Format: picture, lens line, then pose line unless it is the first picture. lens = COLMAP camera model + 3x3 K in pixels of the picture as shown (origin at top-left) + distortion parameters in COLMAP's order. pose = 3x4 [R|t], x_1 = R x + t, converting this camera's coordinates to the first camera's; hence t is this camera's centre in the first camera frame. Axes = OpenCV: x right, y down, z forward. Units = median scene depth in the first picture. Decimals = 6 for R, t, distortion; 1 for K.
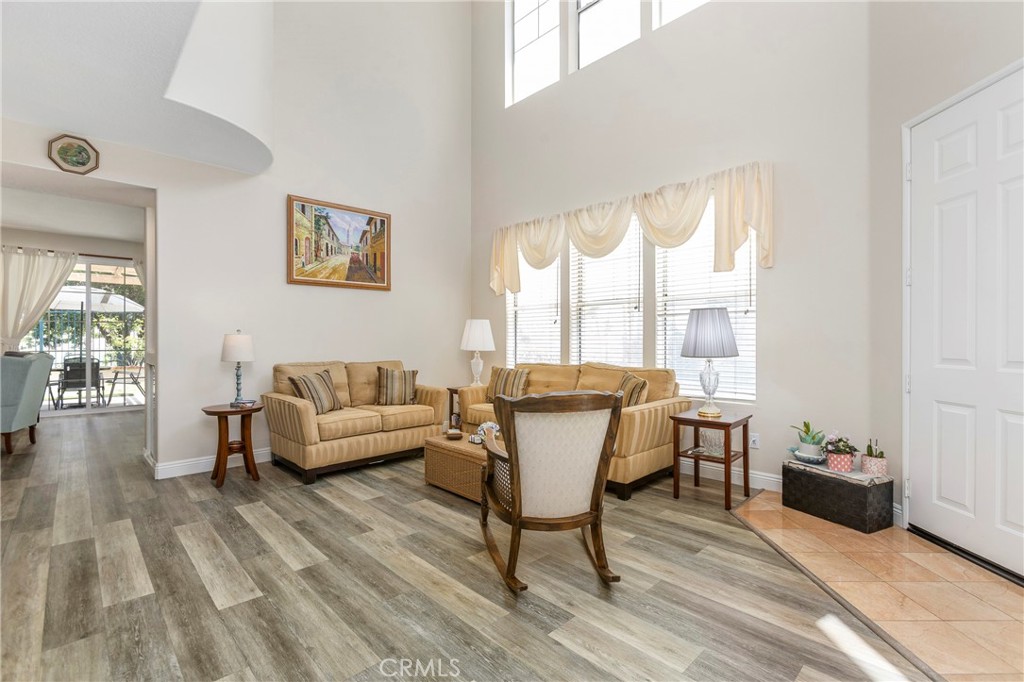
lens RADIAL K [[465.9, 0, 510.5], [0, 465.9, 340.5], [0, 0, 1]] dist [-0.007848, 0.002747]
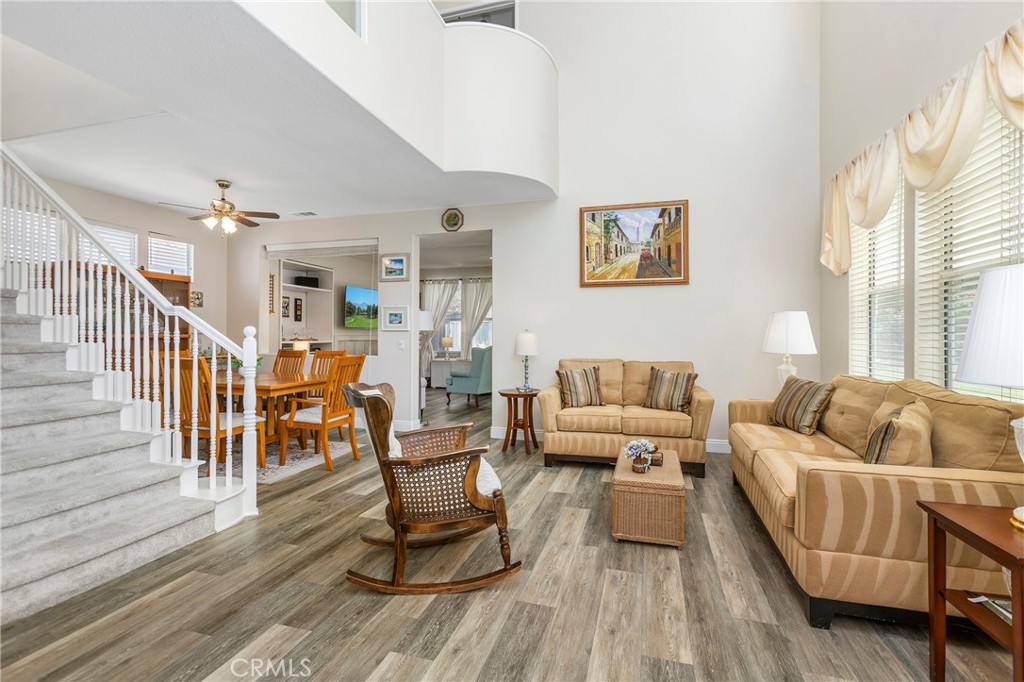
lens RADIAL K [[465.9, 0, 509.0], [0, 465.9, 335.4], [0, 0, 1]] dist [-0.007848, 0.002747]
pose [[0.493426, -0.001244, -0.869787, 0.416065], [-0.007157, 0.999959, -0.005491, -0.000178], [0.869758, 0.008935, 0.493397, 0.303727]]
